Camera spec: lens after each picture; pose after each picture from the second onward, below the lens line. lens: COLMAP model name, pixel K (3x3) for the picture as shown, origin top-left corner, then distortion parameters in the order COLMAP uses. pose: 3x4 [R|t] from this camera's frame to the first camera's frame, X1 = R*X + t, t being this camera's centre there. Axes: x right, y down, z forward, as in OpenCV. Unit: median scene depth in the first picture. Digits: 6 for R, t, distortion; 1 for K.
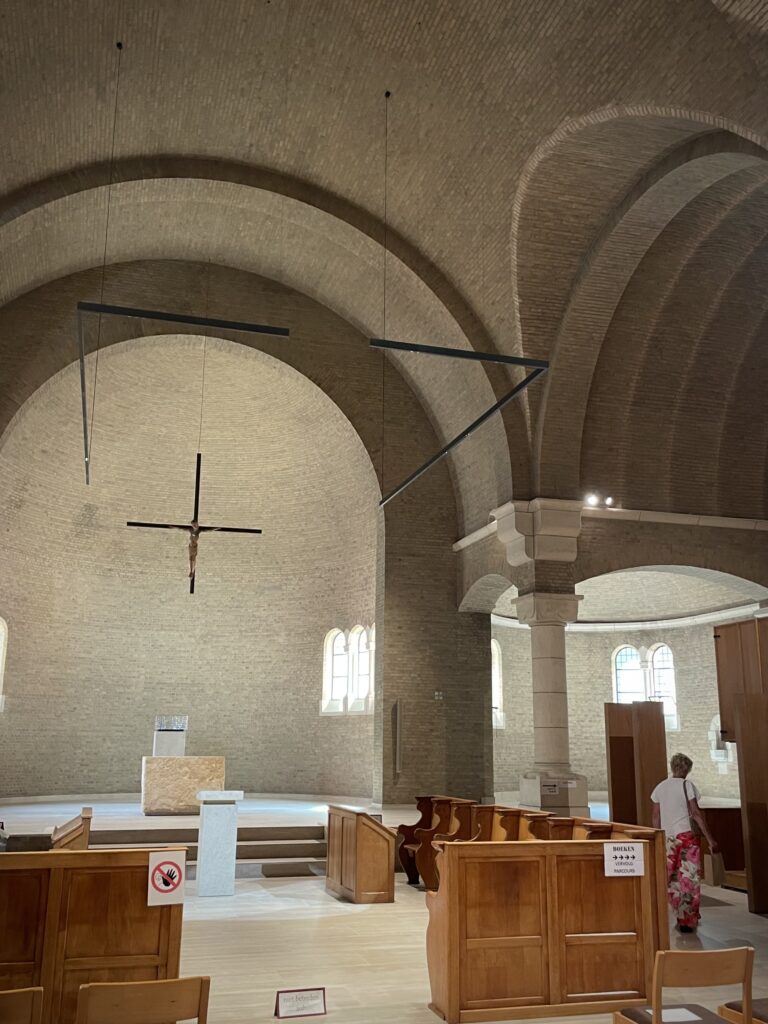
lens RADIAL K [[1037.6, 0, 384.0], [0, 1037.6, 512.0], [0, 0, 1]] dist [0.109519, -0.156400]
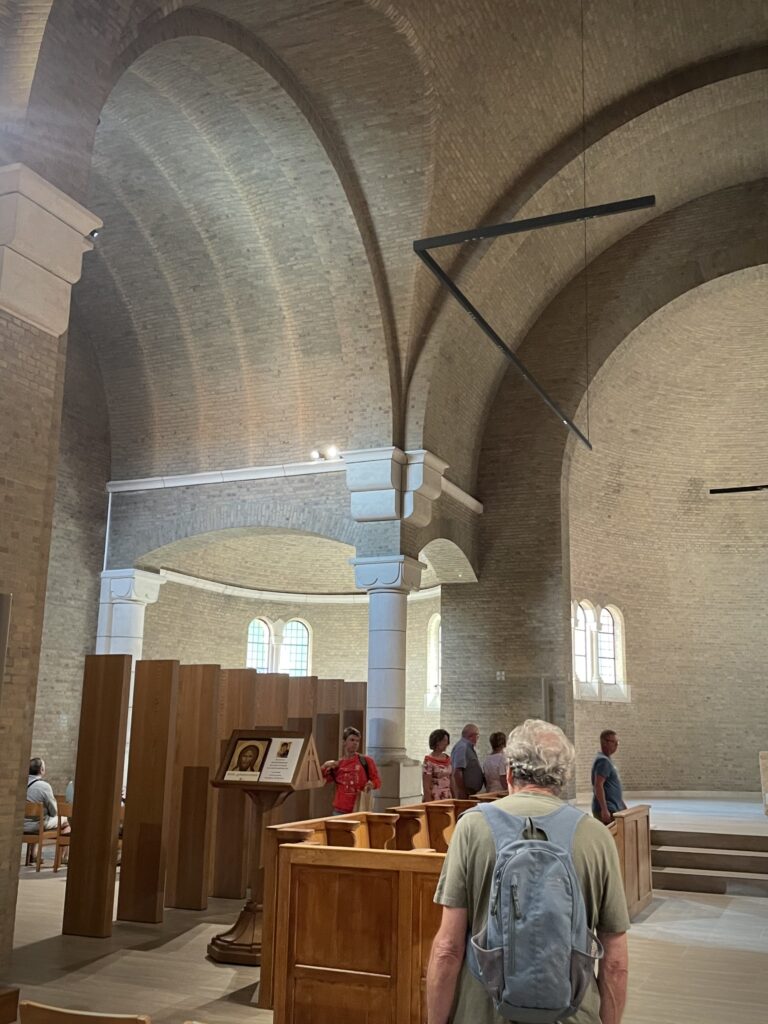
lens RADIAL K [[1037.6, 0, 384.0], [0, 1037.6, 512.0], [0, 0, 1]] dist [0.109519, -0.156400]
pose [[0.771286, -0.132129, -0.622623, 0.083414], [0.134826, 0.989933, -0.043059, 0.025917], [0.622045, -0.050735, 0.781336, 0.106376]]
